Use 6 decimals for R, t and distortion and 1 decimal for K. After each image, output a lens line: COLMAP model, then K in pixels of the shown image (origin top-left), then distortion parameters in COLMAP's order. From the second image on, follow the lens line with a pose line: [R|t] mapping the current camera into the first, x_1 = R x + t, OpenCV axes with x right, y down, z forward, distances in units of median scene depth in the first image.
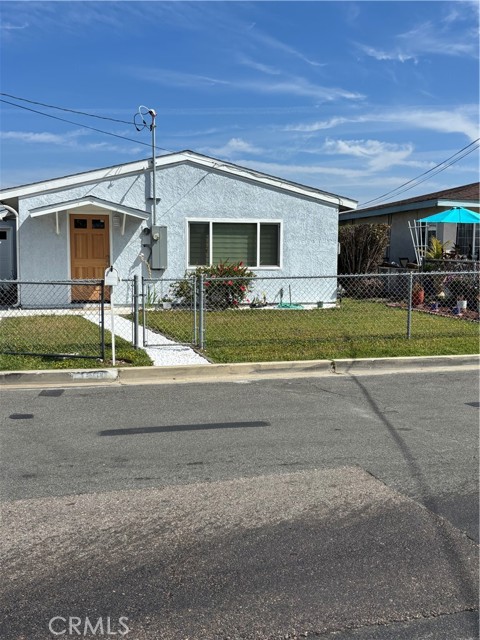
lens RADIAL K [[704.1, 0, 240.0], [0, 704.1, 320.0], [0, 0, 1]] dist [0.200589, -0.729801]
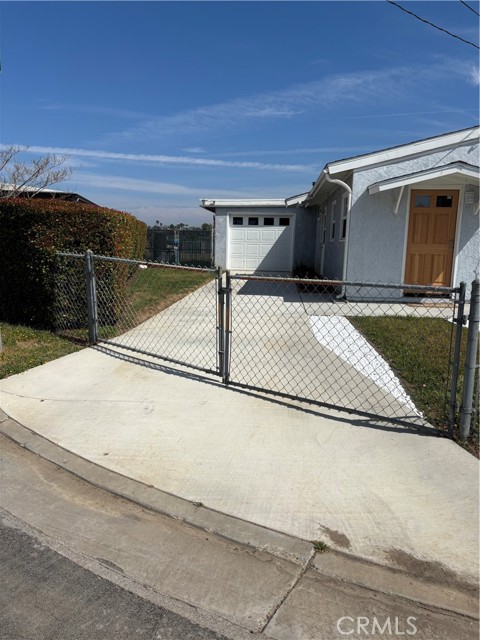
lens RADIAL K [[486.1, 0, 240.0], [0, 486.1, 320.0], [0, 0, 1]] dist [0.038545, -0.051879]
pose [[0.951278, 0.062206, -0.301993, -0.268091], [-0.041497, 0.996356, 0.074519, -0.033705], [0.305528, -0.058356, 0.950393, 0.419788]]
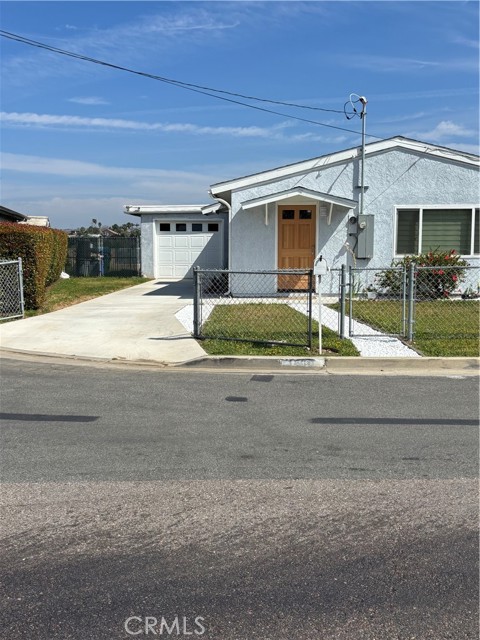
lens RADIAL K [[704.1, 0, 240.0], [0, 704.1, 320.0], [0, 0, 1]] dist [0.200589, -0.729801]
pose [[0.961237, 0.022612, -0.274794, -0.008318], [-0.018505, 0.999675, 0.017528, -0.000134], [0.275101, -0.011764, 0.961343, -0.000291]]
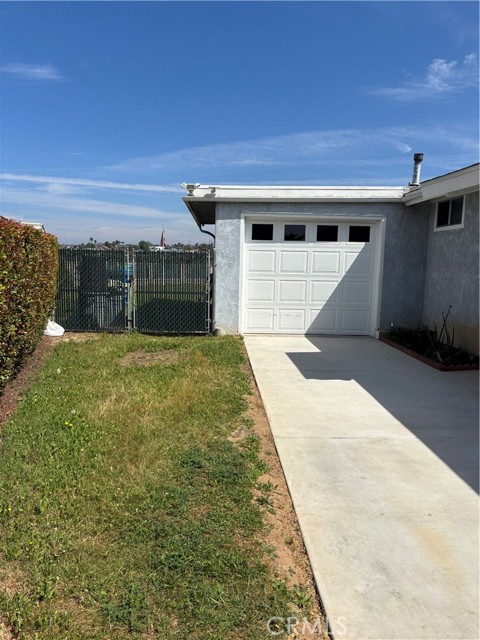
lens RADIAL K [[486.1, 0, 240.0], [0, 486.1, 320.0], [0, 0, 1]] dist [0.038545, -0.051879]
pose [[0.982676, 0.035569, -0.181886, -0.577531], [-0.029748, 0.998957, 0.034631, -0.105310], [0.182929, -0.028620, 0.982710, 1.021849]]
